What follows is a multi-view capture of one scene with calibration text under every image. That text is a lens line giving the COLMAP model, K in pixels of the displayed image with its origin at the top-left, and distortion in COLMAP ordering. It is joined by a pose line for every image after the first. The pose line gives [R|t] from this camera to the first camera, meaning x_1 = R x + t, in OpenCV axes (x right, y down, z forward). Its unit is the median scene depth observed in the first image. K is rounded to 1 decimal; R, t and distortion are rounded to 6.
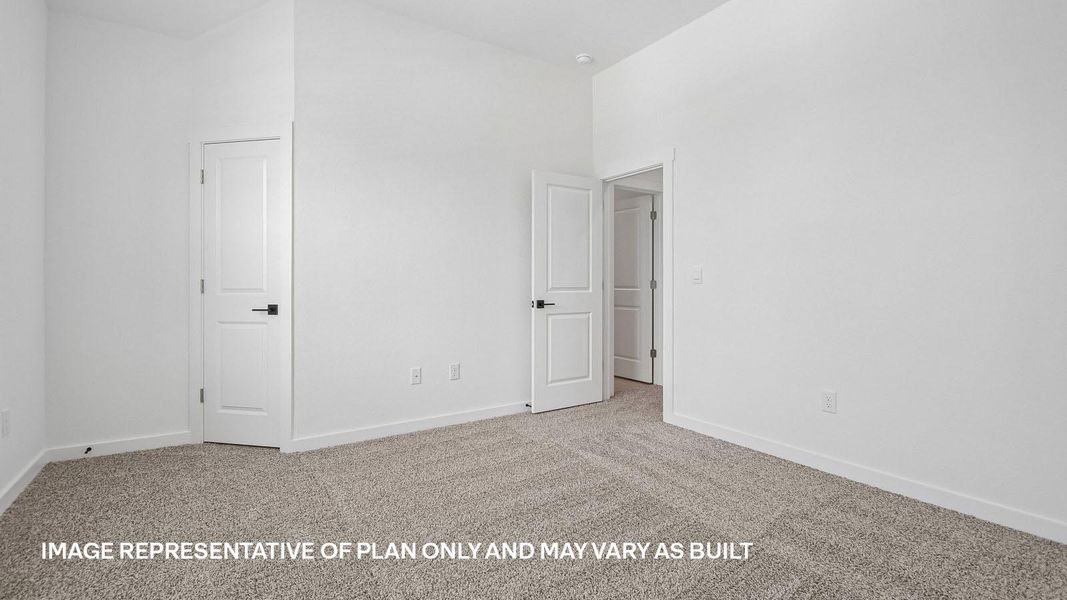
lens RADIAL K [[482.4, 0, 533.5], [0, 482.4, 300.0], [0, 0, 1]] dist [-0.000267, -0.000190]
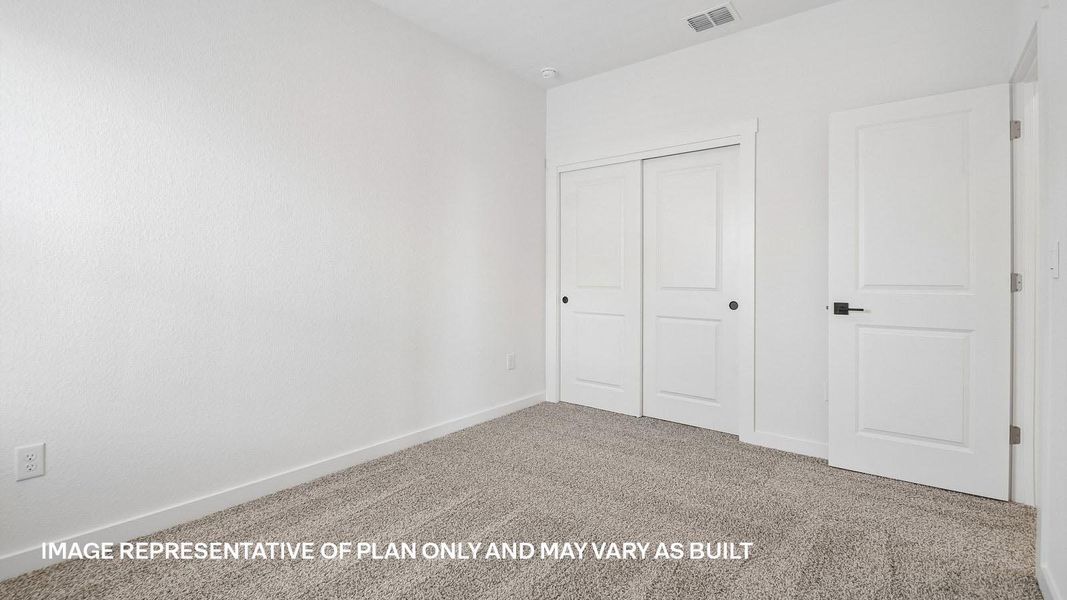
lens RADIAL K [[482.4, 0, 533.5], [0, 482.4, 300.0], [0, 0, 1]] dist [-0.000267, -0.000190]
pose [[0.306774, 0.023934, -0.951481, 0.517832], [-0.014741, 0.999683, 0.020393, -0.011010], [0.951668, 0.007770, 0.307030, 0.378016]]
